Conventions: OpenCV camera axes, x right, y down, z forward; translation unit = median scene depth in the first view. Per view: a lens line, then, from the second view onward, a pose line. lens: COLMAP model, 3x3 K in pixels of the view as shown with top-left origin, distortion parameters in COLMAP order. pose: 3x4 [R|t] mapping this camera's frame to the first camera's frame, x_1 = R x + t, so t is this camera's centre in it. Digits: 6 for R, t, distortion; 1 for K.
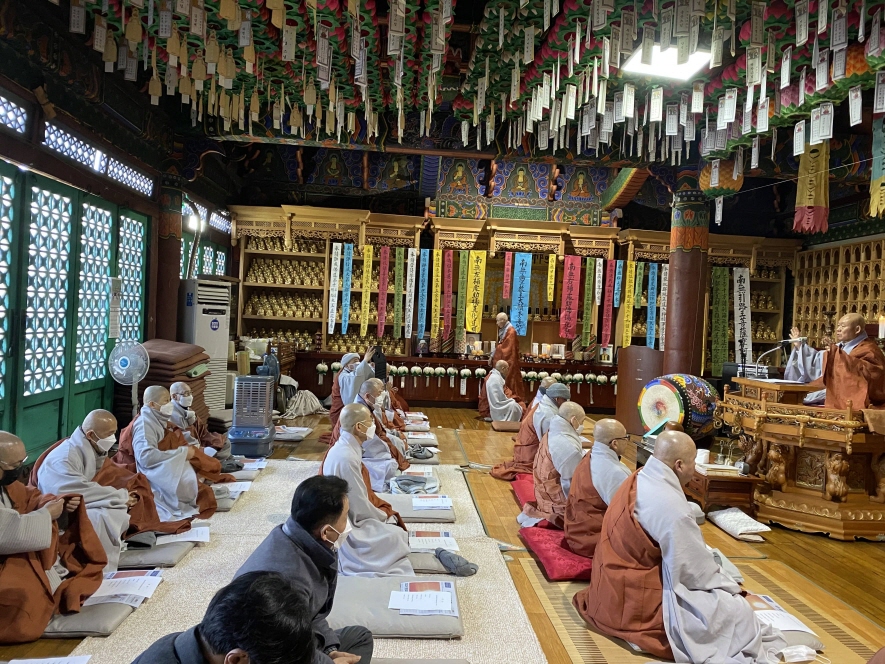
lens RADIAL K [[702.3, 0, 449.5], [0, 702.3, 329.5], [0, 0, 1]] dist [0.054087, -0.075767]
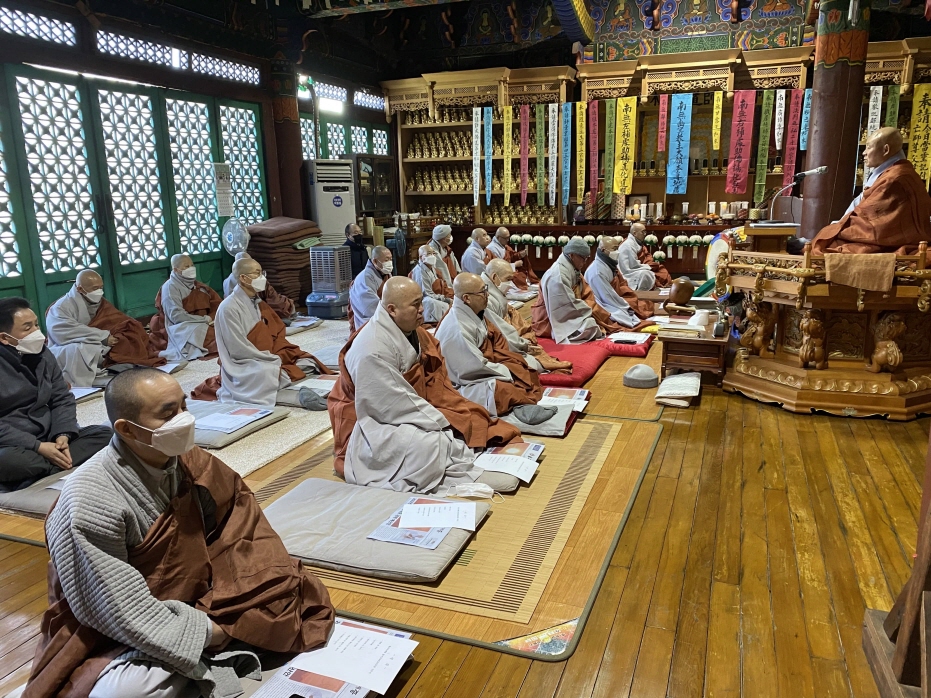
lens RADIAL K [[738.8, 0, 466.4], [0, 738.8, 359.0], [0, 0, 1]] dist [0.054087, -0.075767]
pose [[0.899118, 0.031371, -0.436580, 0.278285], [0.055802, 0.981074, 0.185417, 0.024268], [0.434134, -0.191074, 0.880351, 0.033666]]
